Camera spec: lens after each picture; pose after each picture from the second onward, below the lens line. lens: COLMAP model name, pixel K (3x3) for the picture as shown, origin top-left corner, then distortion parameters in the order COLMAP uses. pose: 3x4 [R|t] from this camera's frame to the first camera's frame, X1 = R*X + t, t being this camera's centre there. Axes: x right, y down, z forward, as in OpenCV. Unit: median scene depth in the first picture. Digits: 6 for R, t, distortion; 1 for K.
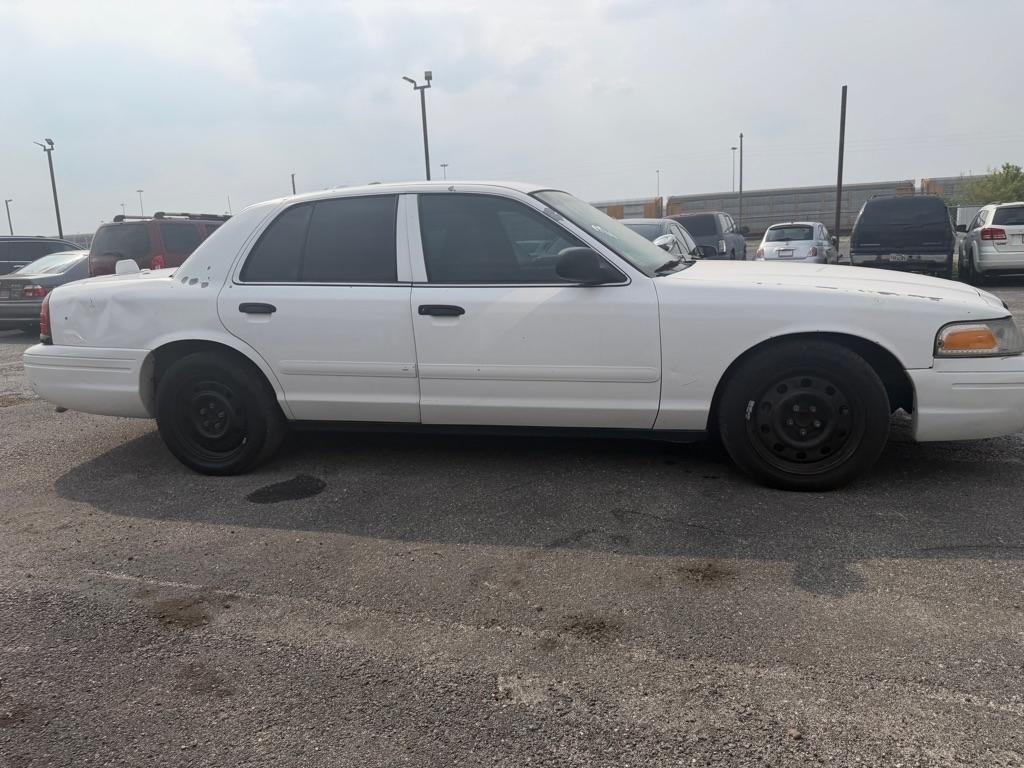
lens RADIAL K [[729.4, 0, 519.2], [0, 729.4, 379.1], [0, 0, 1]] dist [0.016692, -0.028511]
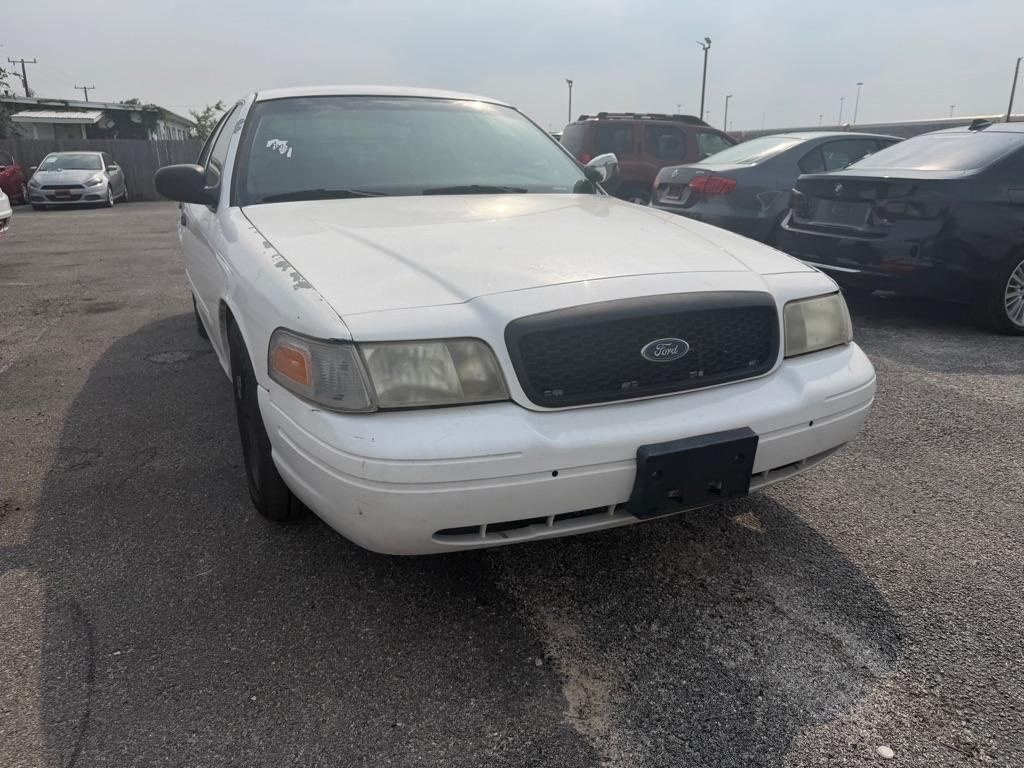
lens RADIAL K [[729.4, 0, 517.1], [0, 729.4, 392.4], [0, 0, 1]] dist [0.016692, -0.028511]
pose [[0.629891, 0.275440, -0.726203, 1.011683], [-0.164389, 0.961101, 0.221947, -0.166509], [0.759088, -0.020422, 0.650668, 0.655198]]
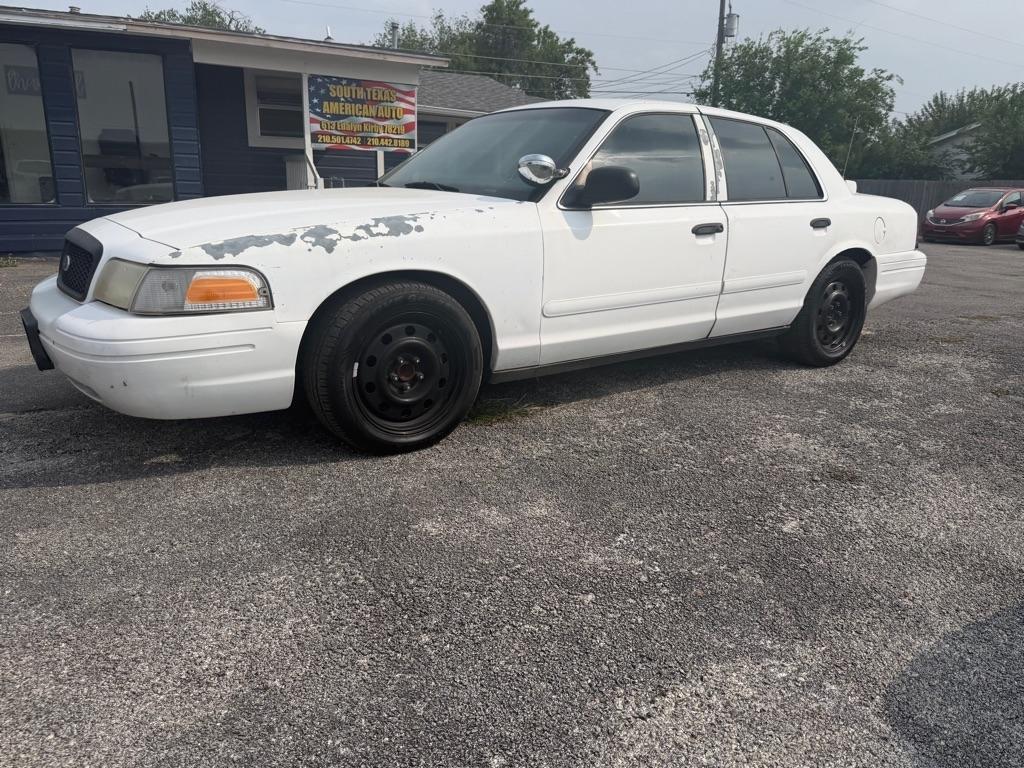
lens RADIAL K [[729.4, 0, 519.8], [0, 729.4, 391.1], [0, 0, 1]] dist [0.016692, -0.028511]
pose [[-0.631654, 0.230085, -0.740321, 1.007298], [-0.149076, 0.901073, 0.407239, -0.375390], [0.760782, 0.367598, -0.534866, 1.949597]]
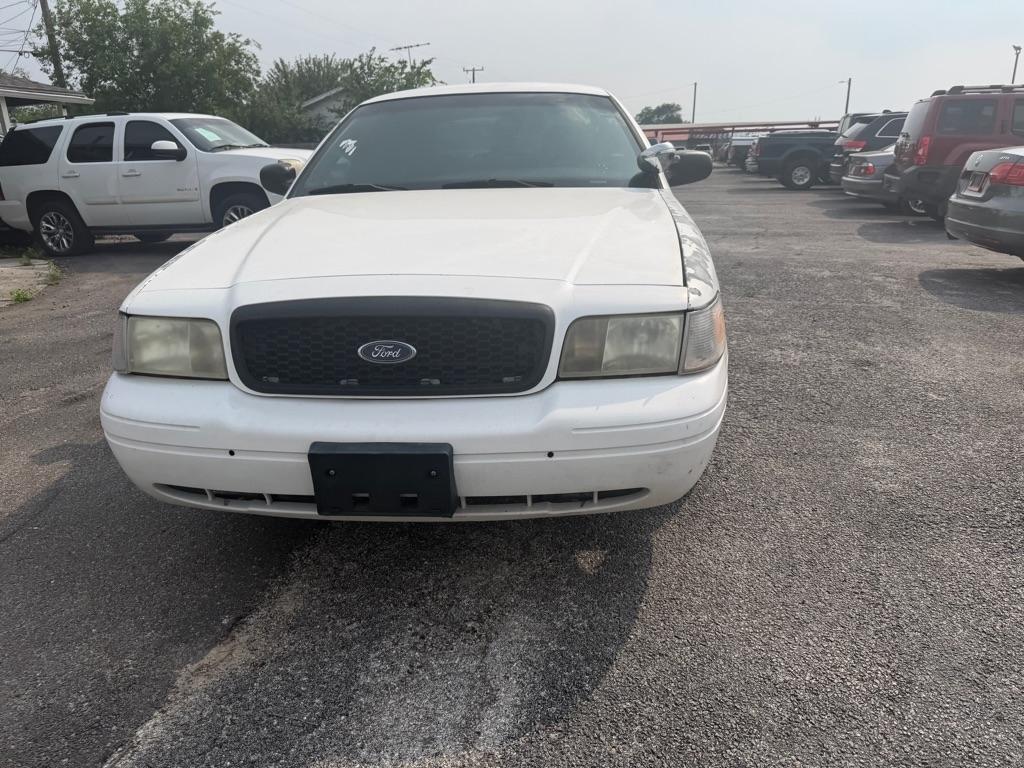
lens RADIAL K [[729.4, 0, 518.3], [0, 729.4, 391.2], [0, 0, 1]] dist [0.016692, -0.028511]
pose [[0.162714, 0.342690, -0.925250, 1.190142], [-0.161069, 0.934393, 0.317751, -0.249631], [0.973438, 0.097326, 0.207236, 1.065964]]
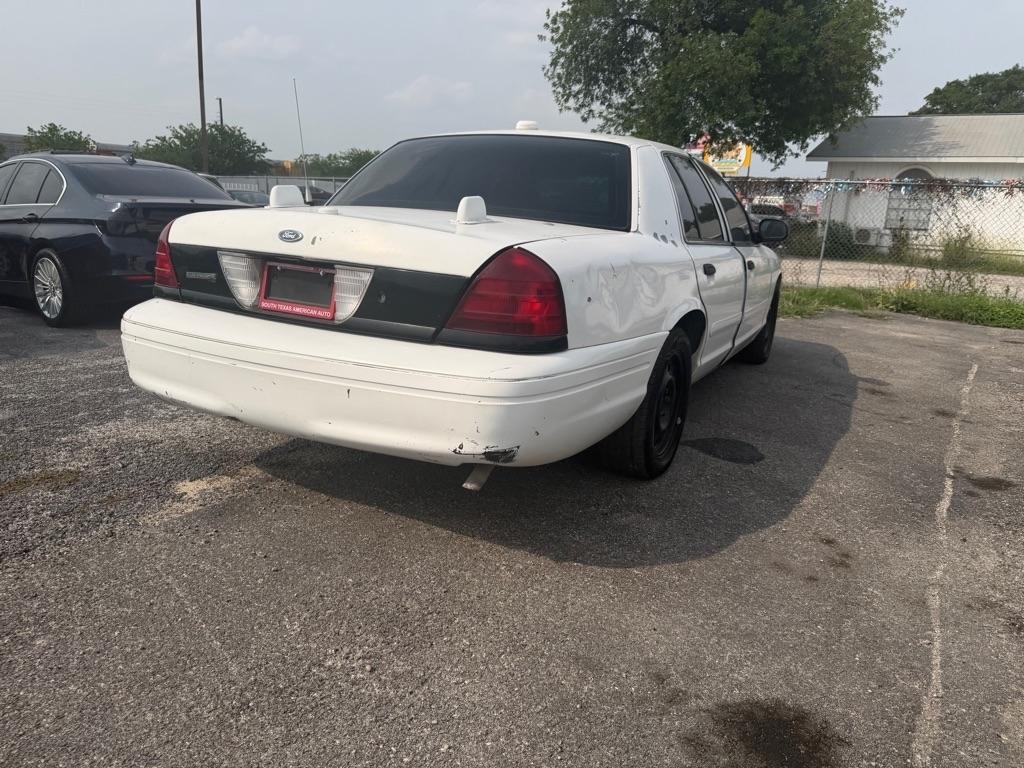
lens RADIAL K [[729.4, 0, 514.5], [0, 729.4, 382.3], [0, 0, 1]] dist [0.016692, -0.028511]
pose [[0.234796, -0.173180, 0.956493, -1.391650], [0.119036, 0.981718, 0.148526, -0.130024], [-0.964728, 0.078984, 0.251119, 1.067730]]
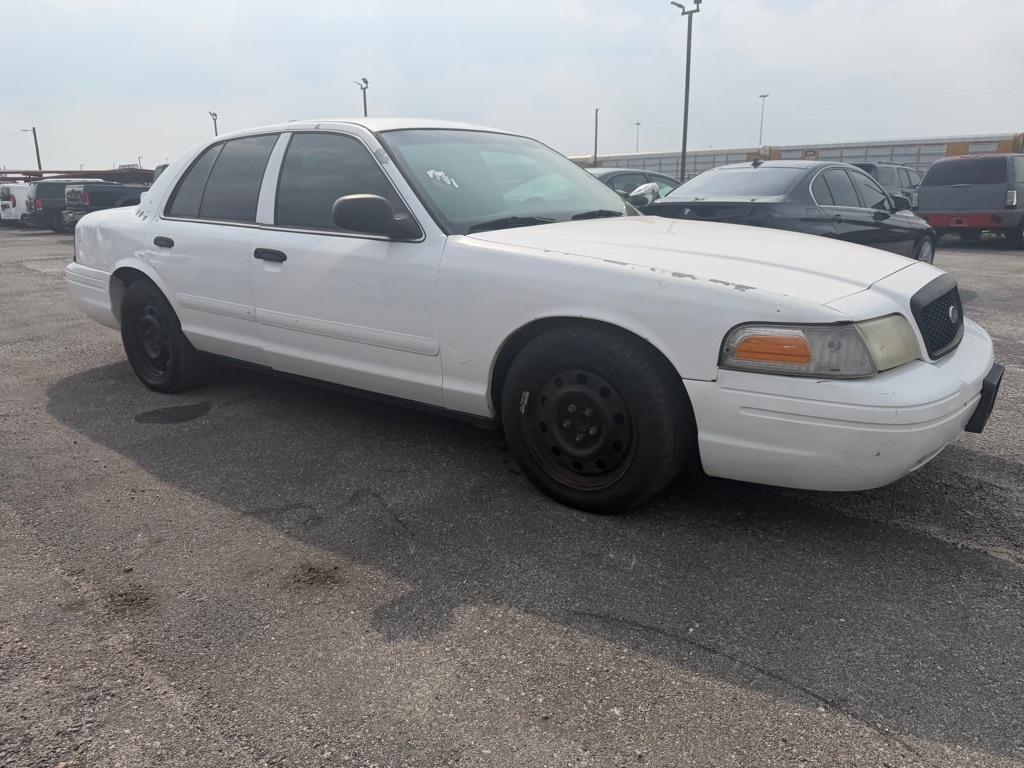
lens RADIAL K [[729.4, 0, 512.5], [0, 729.4, 382.1], [0, 0, 1]] dist [0.016692, -0.028511]
pose [[0.914003, 0.134999, -0.382589, 0.573825], [-0.101791, 0.989158, 0.105851, -0.062380], [0.392731, -0.057804, 0.917835, 0.214214]]
